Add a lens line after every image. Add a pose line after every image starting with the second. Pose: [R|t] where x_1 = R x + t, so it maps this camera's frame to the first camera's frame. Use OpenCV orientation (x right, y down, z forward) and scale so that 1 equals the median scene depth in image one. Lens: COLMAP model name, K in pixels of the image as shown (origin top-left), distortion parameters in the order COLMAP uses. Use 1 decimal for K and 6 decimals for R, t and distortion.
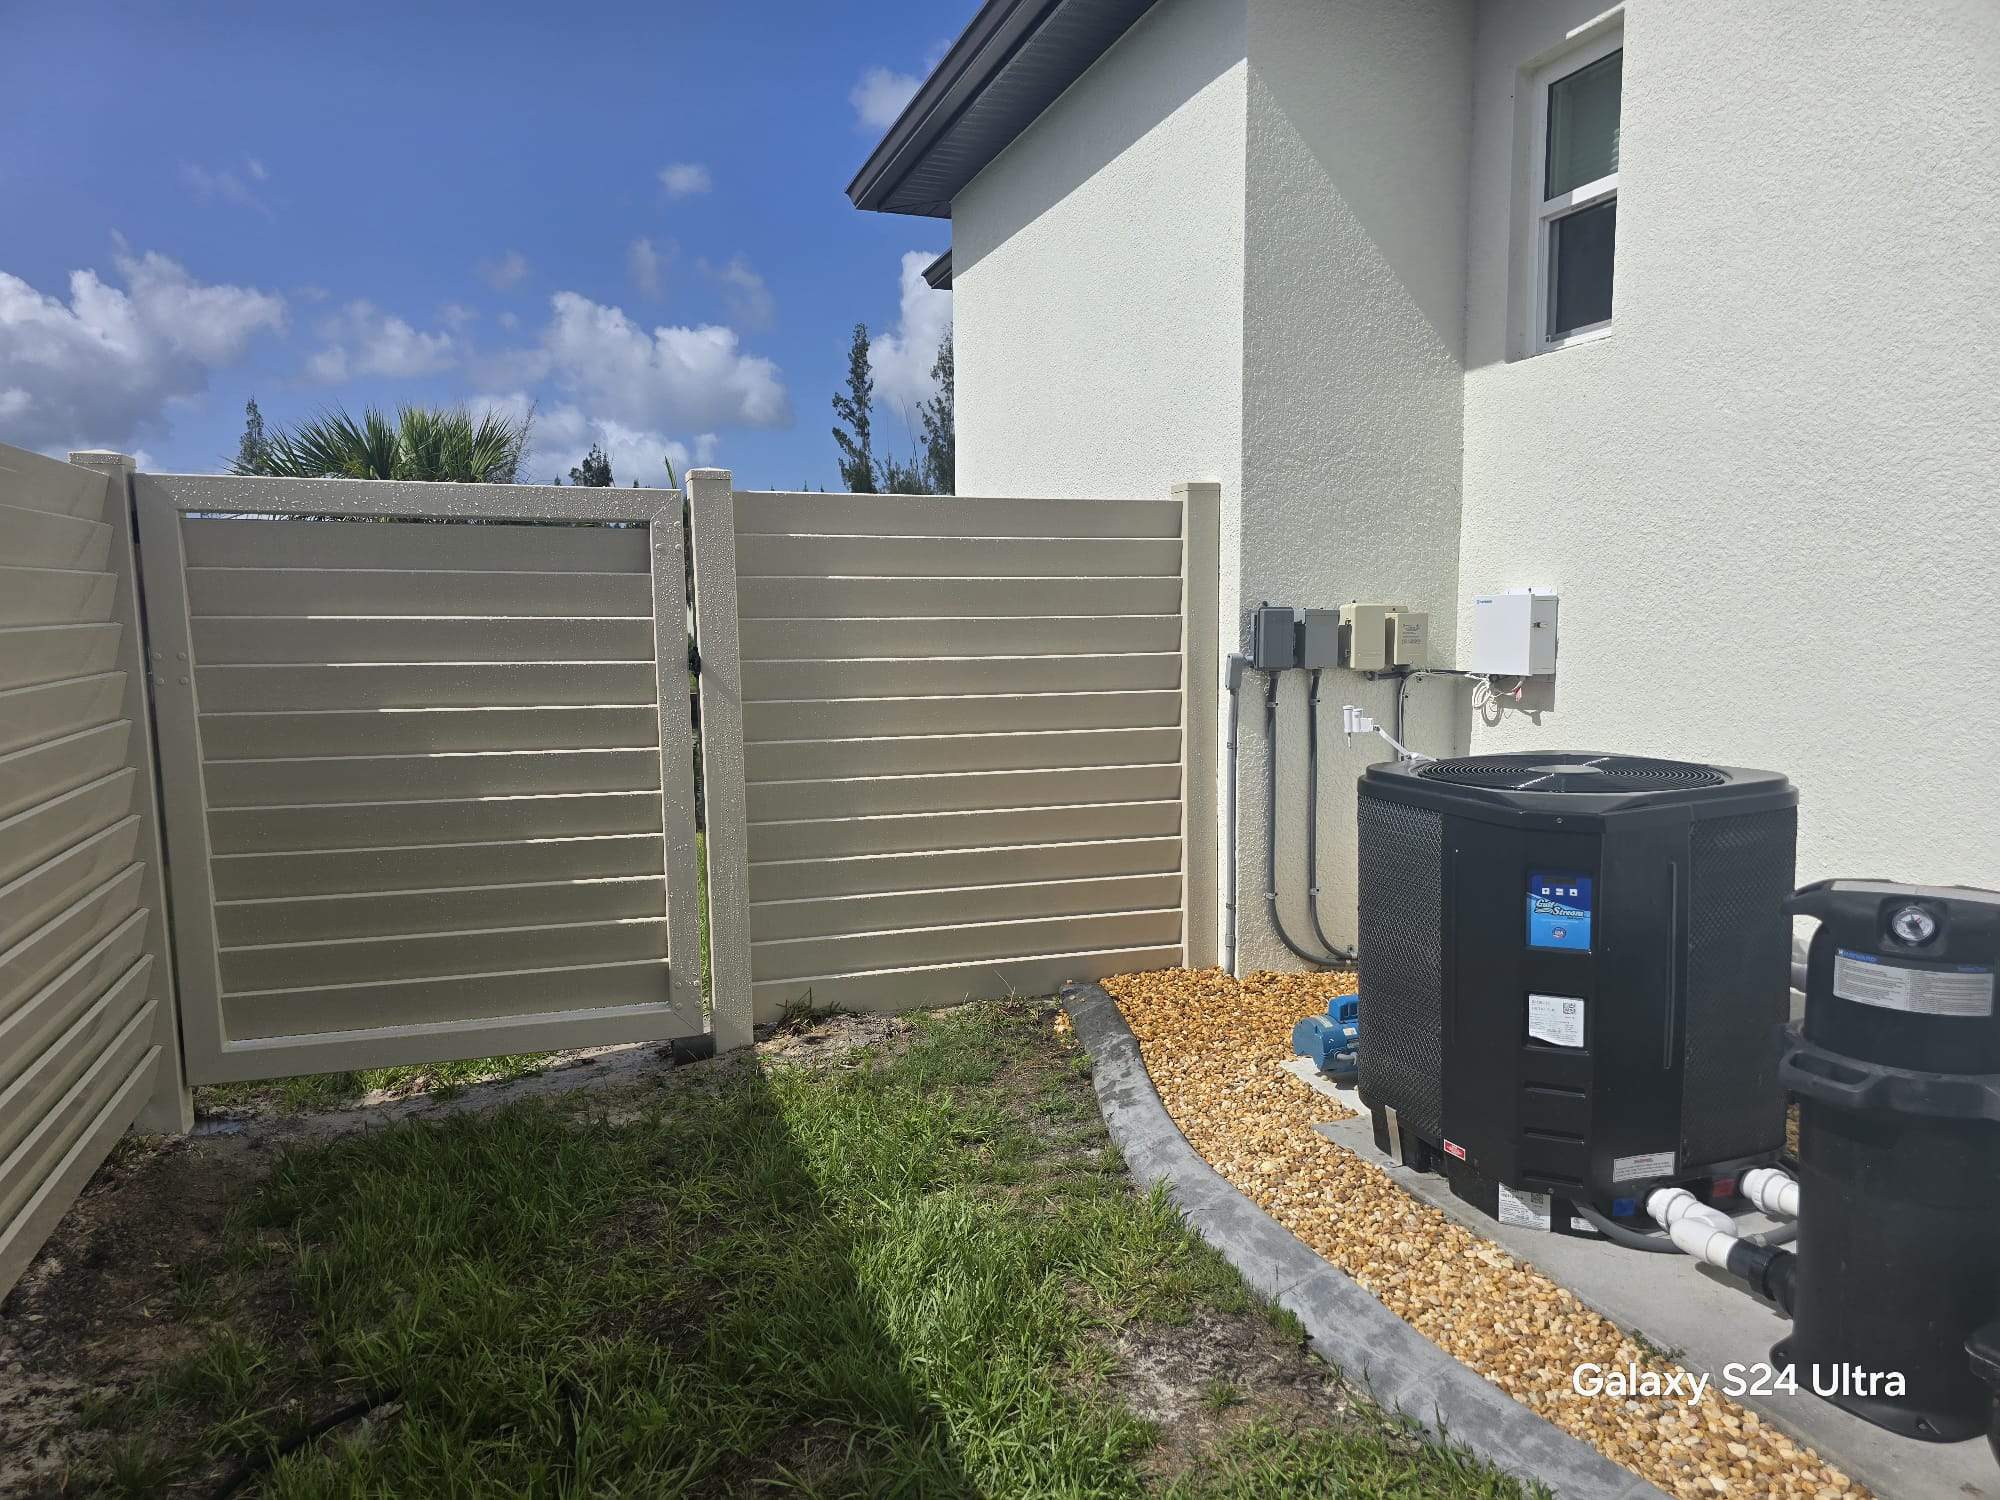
lens RADIAL K [[1351.4, 0, 998.5], [0, 1351.4, 773.9], [0, 0, 1]] dist [0.062651, -0.050447]
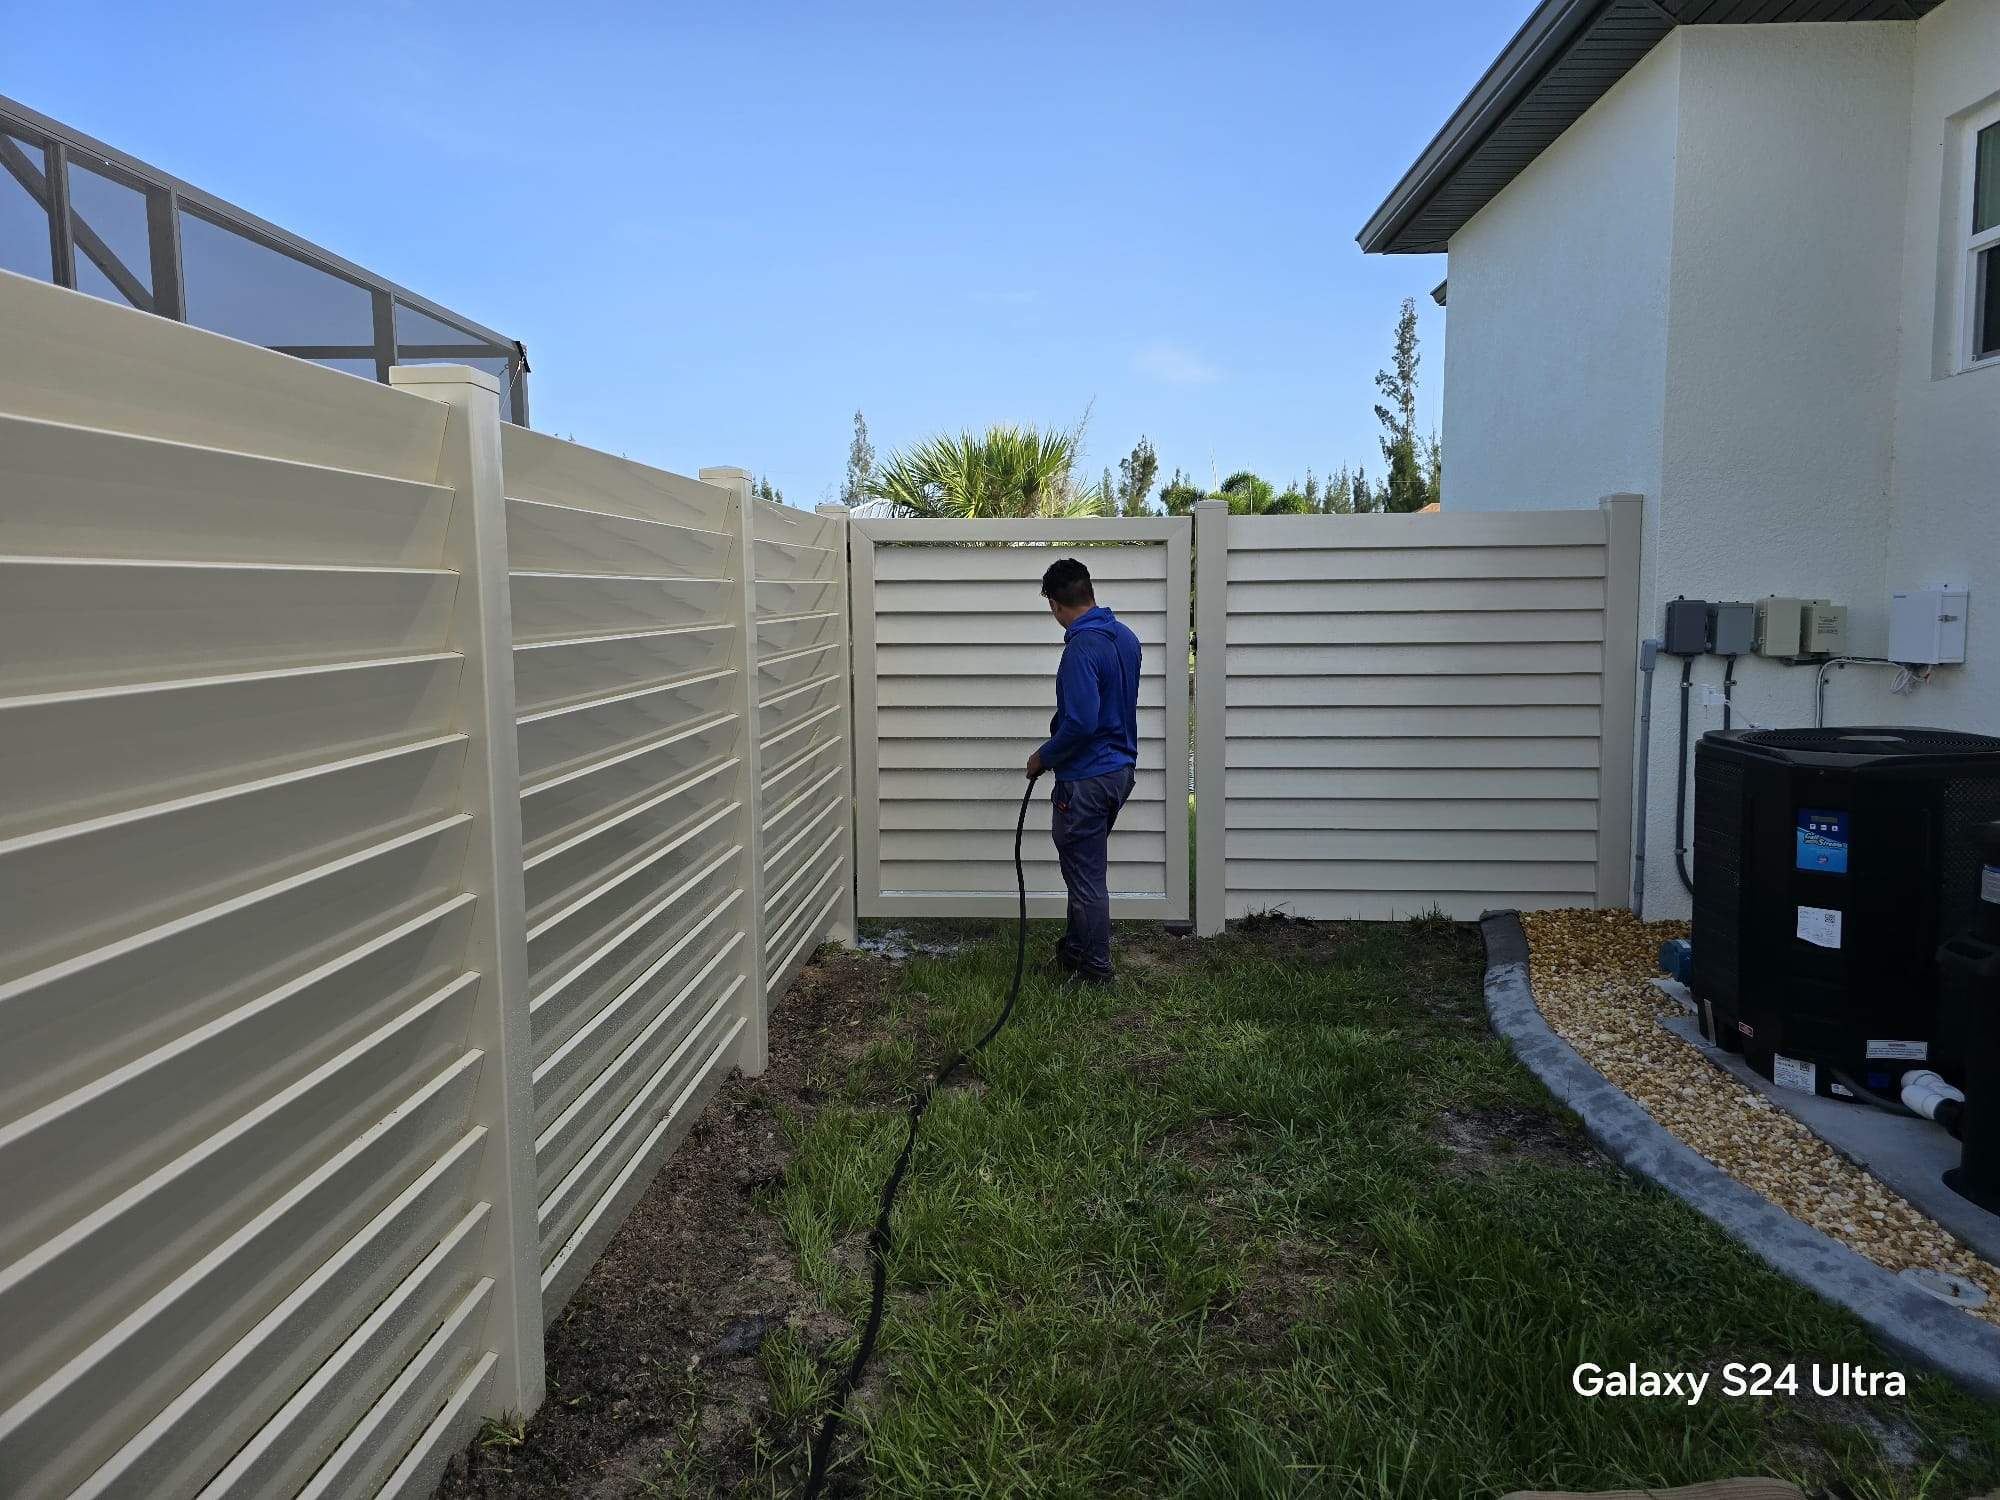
lens RADIAL K [[1351.4, 0, 1027.9], [0, 1351.4, 744.1], [0, 0, 1]] dist [0.062651, -0.050447]
pose [[0.933371, 0.040980, -0.356565, 0.117087], [-0.043663, 0.999046, 0.000526, 0.027818], [0.356247, 0.015078, 0.934270, -0.346989]]
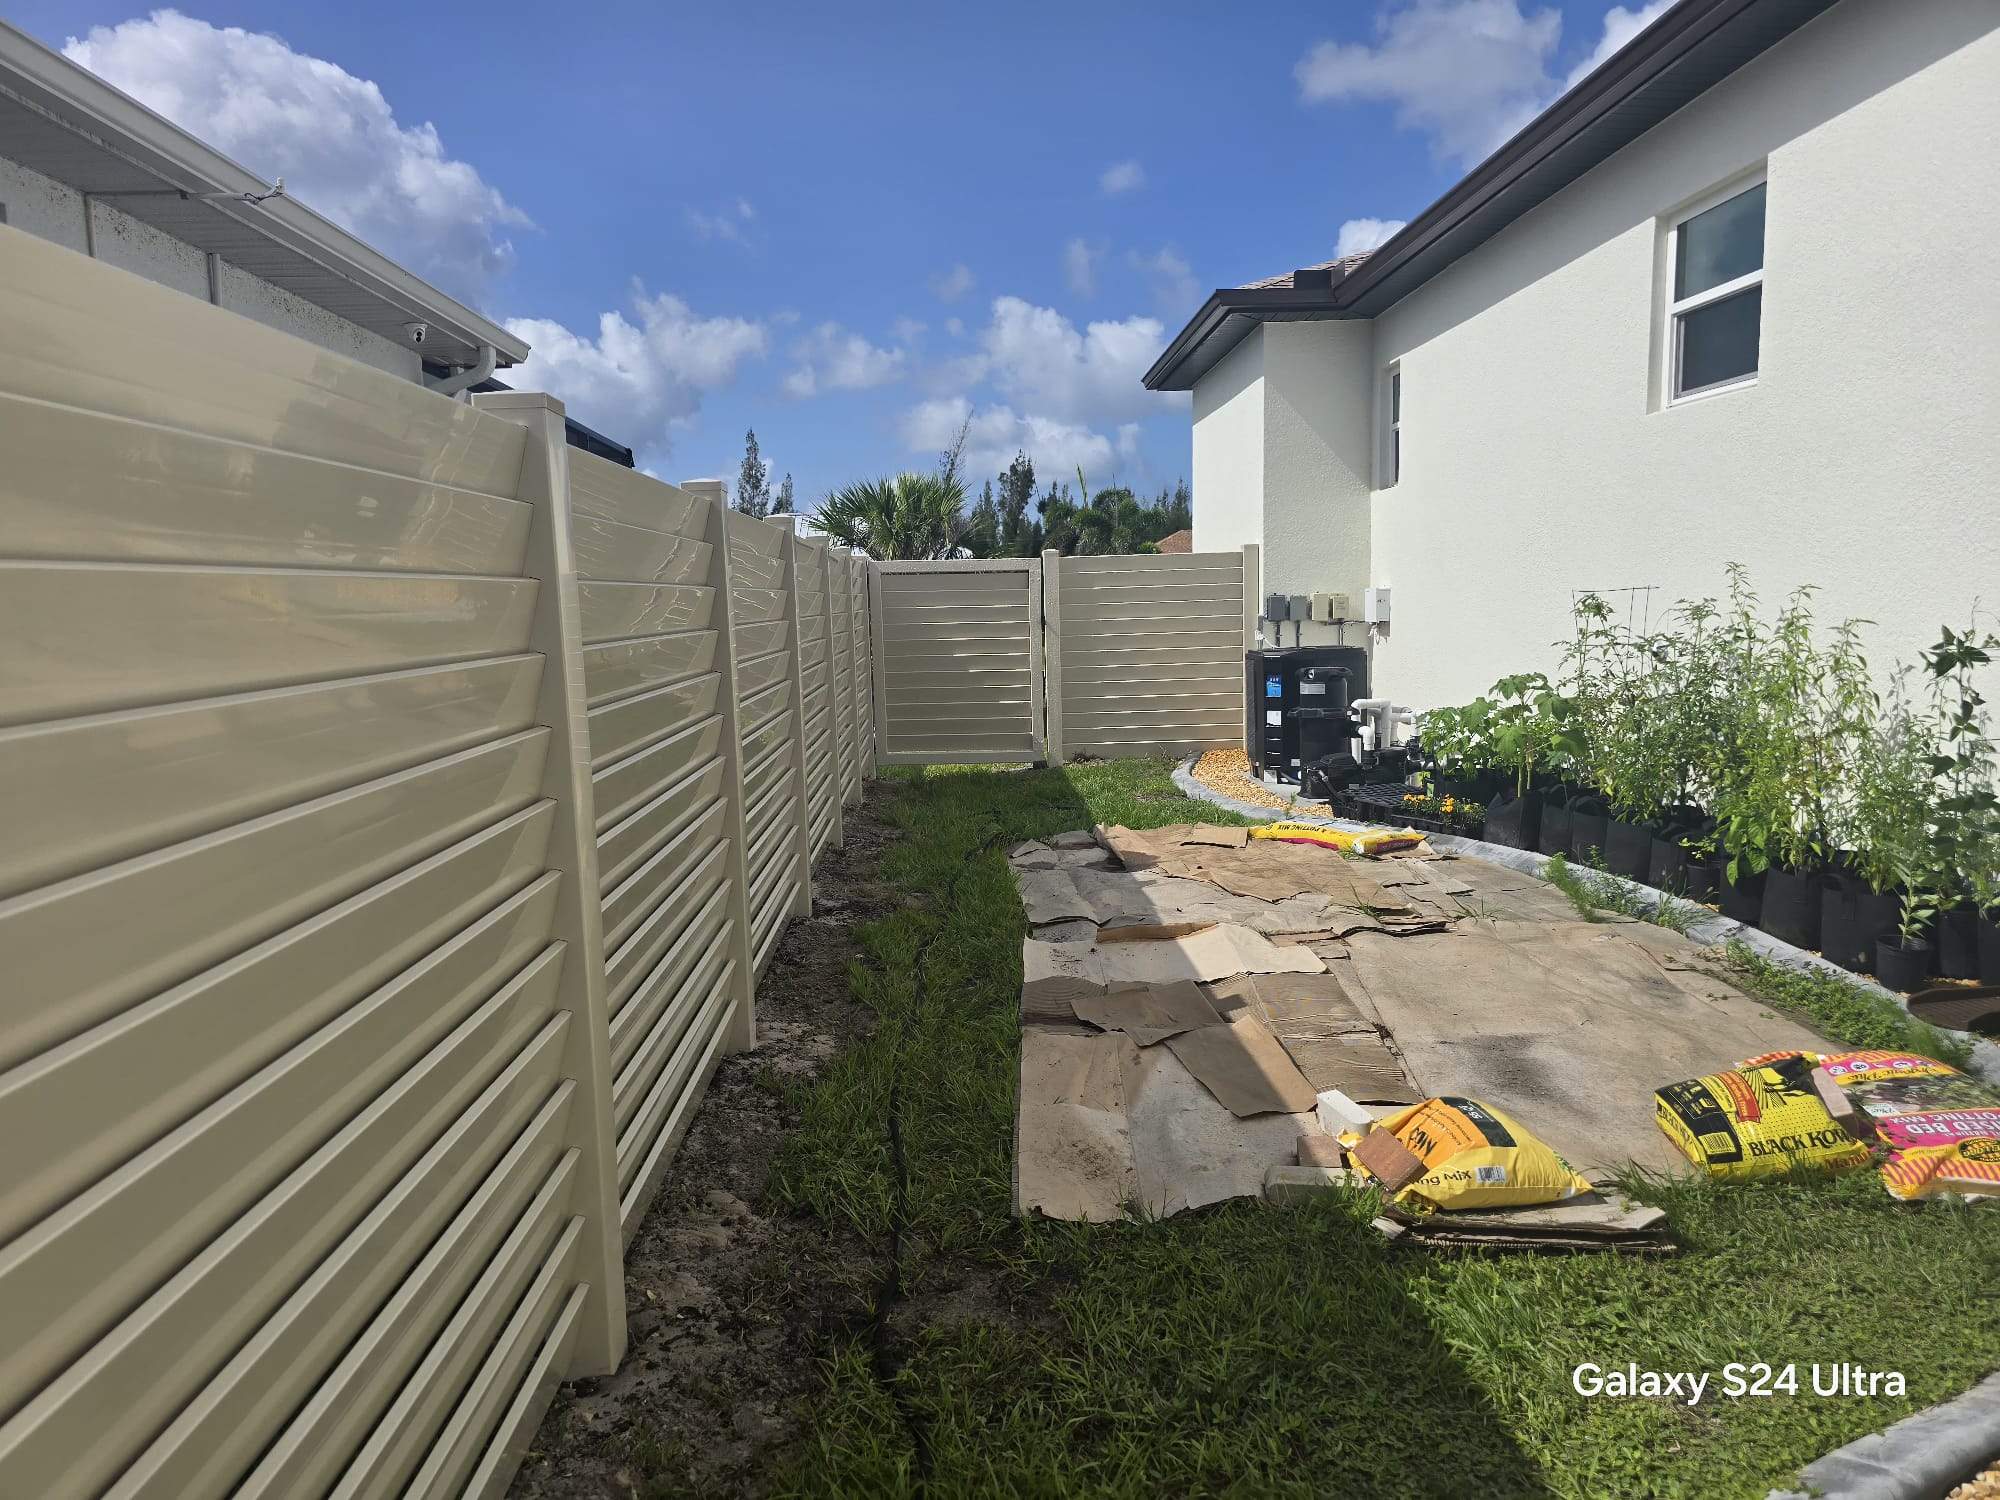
lens RADIAL K [[1347.8, 0, 935.1], [0, 1347.8, 757.8], [0, 0, 1]] dist [0.062605, 0.001963]
pose [[0.939425, 0.025636, -0.341793, 0.548863], [-0.026003, 0.999656, 0.003507, 0.207483], [0.341766, 0.005593, 0.939769, -1.752970]]
